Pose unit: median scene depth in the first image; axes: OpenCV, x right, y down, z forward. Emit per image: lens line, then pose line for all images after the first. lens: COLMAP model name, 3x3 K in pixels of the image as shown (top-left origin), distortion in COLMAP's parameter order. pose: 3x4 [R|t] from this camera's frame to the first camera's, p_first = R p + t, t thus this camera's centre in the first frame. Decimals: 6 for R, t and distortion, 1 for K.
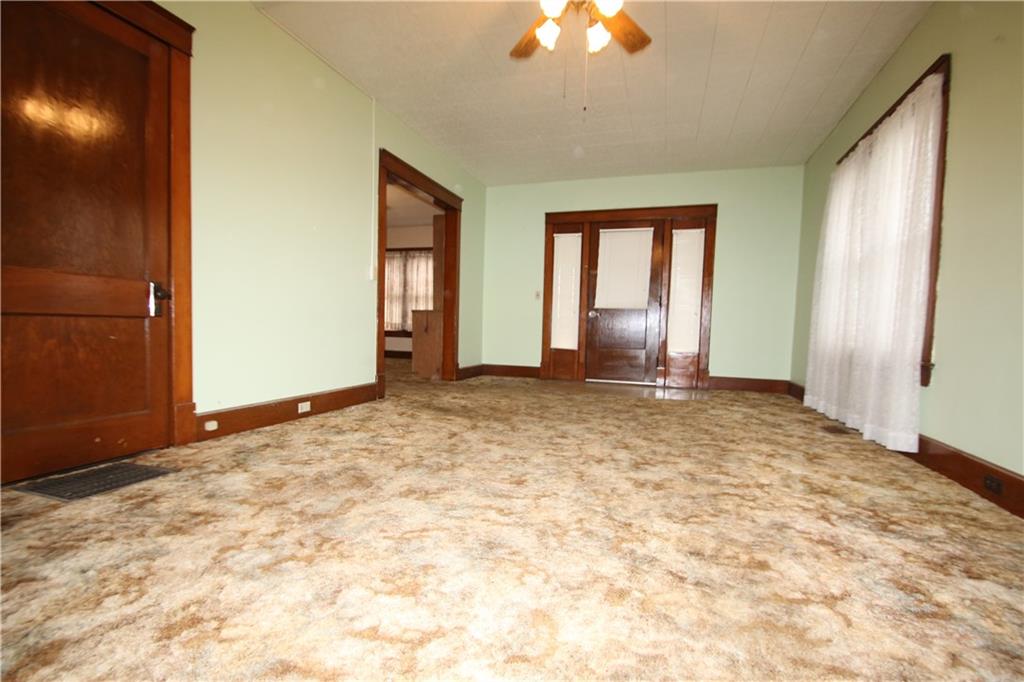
lens RADIAL K [[471.4, 0, 512.1], [0, 471.4, 354.3], [0, 0, 1]] dist [0.006892, -0.013339]
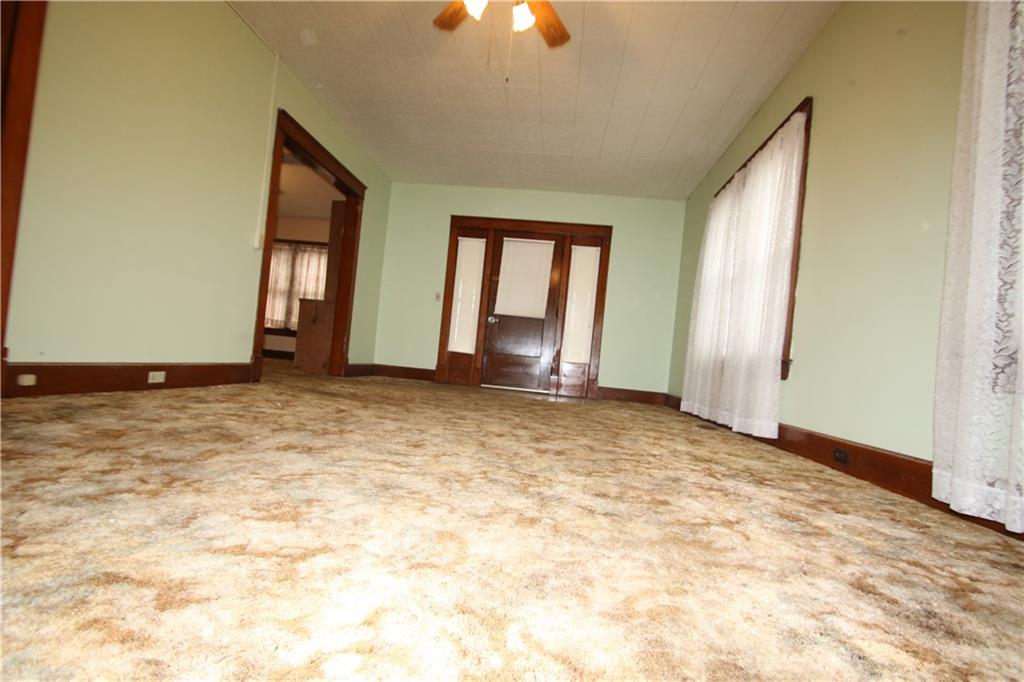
lens RADIAL K [[471.4, 0, 511.9], [0, 471.4, 355.7], [0, 0, 1]] dist [0.006892, -0.013339]
pose [[0.972017, 0.069825, 0.224295, -0.020047], [-0.057597, 0.996498, -0.060612, 0.120841], [-0.227742, 0.045997, 0.972635, 0.042413]]
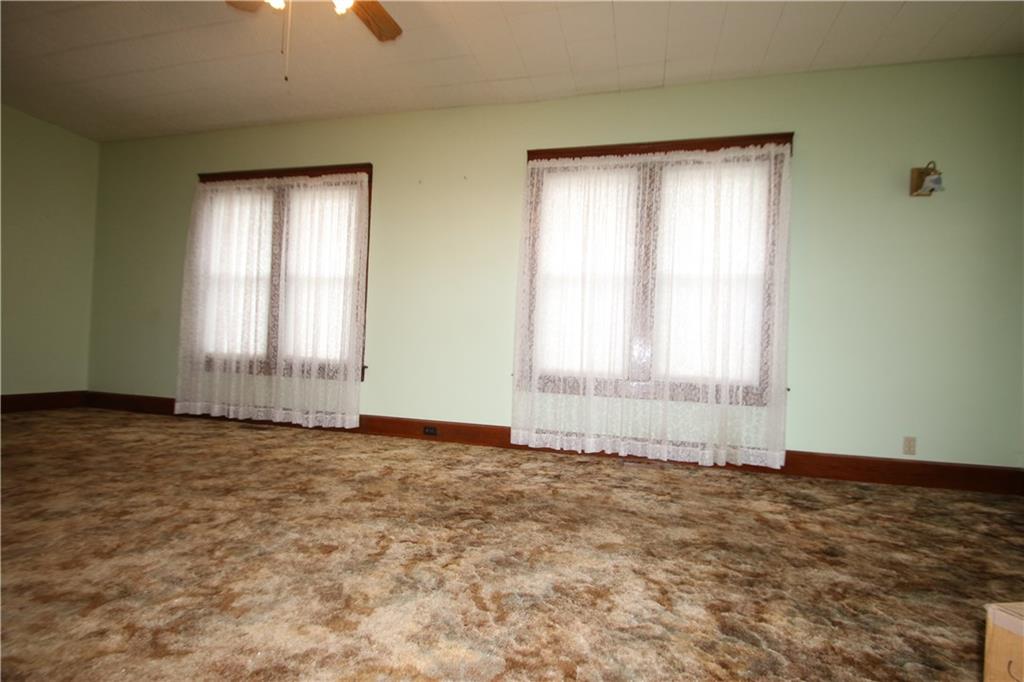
lens RADIAL K [[471.4, 0, 510.1], [0, 471.4, 361.4], [0, 0, 1]] dist [0.006892, -0.013339]
pose [[-0.057071, -0.044782, 0.997365, -0.660083], [0.012659, 0.998881, 0.045574, -0.060136], [-0.998290, 0.015226, -0.056440, 0.633725]]
